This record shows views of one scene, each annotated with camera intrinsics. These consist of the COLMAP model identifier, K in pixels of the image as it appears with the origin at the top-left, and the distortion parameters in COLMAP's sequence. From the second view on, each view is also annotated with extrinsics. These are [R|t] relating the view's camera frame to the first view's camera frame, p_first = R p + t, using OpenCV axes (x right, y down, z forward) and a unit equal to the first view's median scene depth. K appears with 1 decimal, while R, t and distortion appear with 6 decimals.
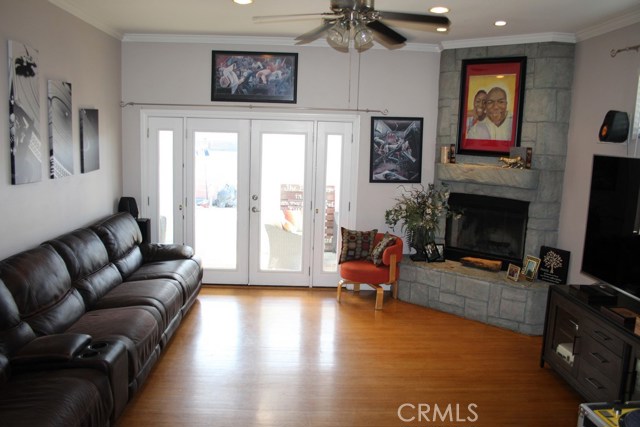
lens RADIAL K [[539.1, 0, 319.7], [0, 539.1, 218.0], [0, 0, 1]] dist [-0.133893, 0.110153]
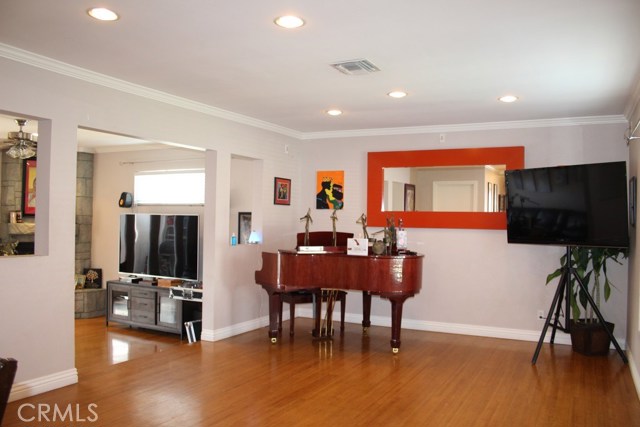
lens RADIAL K [[539.1, 0, 325.5], [0, 539.1, 217.6], [0, 0, 1]] dist [-0.133893, 0.110153]
pose [[0.502525, -0.021227, 0.864302, -0.616934], [0.127379, 0.990607, -0.049732, 0.070451], [-0.855128, 0.135085, 0.500508, -0.513817]]
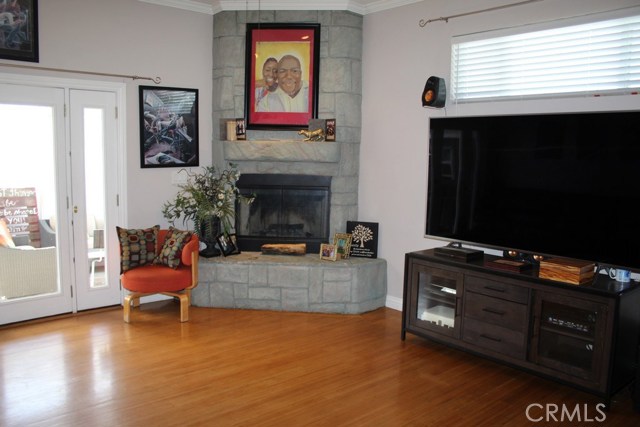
lens RADIAL K [[539.1, 0, 322.0], [0, 539.1, 213.4], [0, 0, 1]] dist [-0.133893, 0.110153]
pose [[0.781139, -0.089412, 0.617922, -0.208514], [0.102470, 0.994632, 0.014384, 0.018505], [-0.615891, 0.052083, 0.786108, 0.237673]]
